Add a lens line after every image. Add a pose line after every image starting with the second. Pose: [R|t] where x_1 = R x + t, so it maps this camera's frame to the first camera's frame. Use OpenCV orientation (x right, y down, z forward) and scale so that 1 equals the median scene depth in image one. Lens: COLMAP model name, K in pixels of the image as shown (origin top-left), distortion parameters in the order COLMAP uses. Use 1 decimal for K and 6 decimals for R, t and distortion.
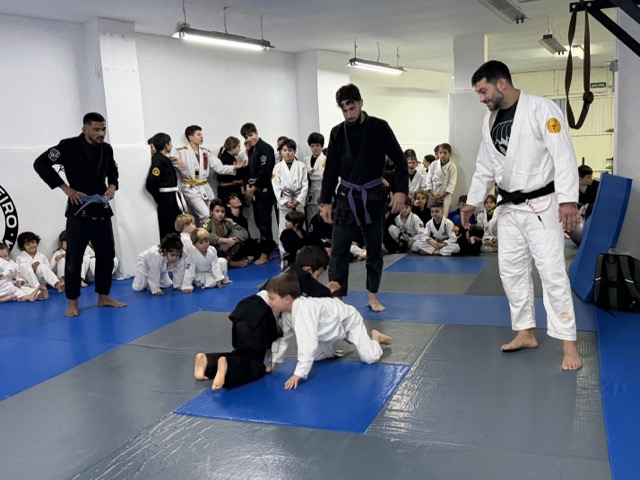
lens RADIAL K [[666.3, 0, 313.8], [0, 666.3, 245.0], [0, 0, 1]] dist [0.074167, 0.000000]
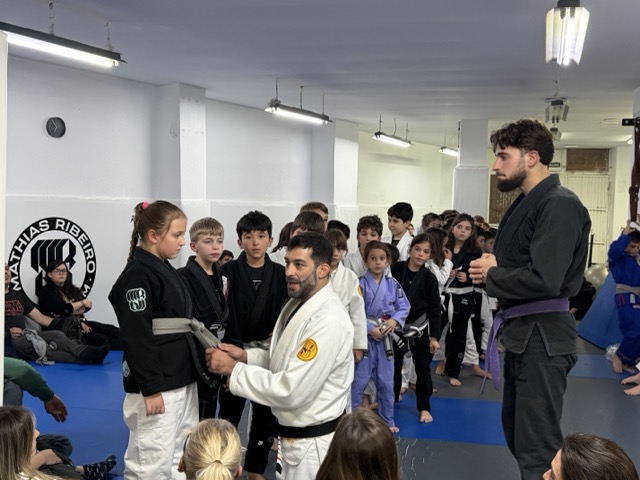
lens RADIAL K [[711.6, 0, 312.6], [0, 711.6, 249.4], [0, 0, 1]] dist [0.096678, 0.000000]
pose [[0.985300, 0.050447, 0.163217, -0.281837], [-0.038942, 0.996576, -0.072937, 0.005826], [-0.166337, 0.065508, 0.983890, -0.155249]]
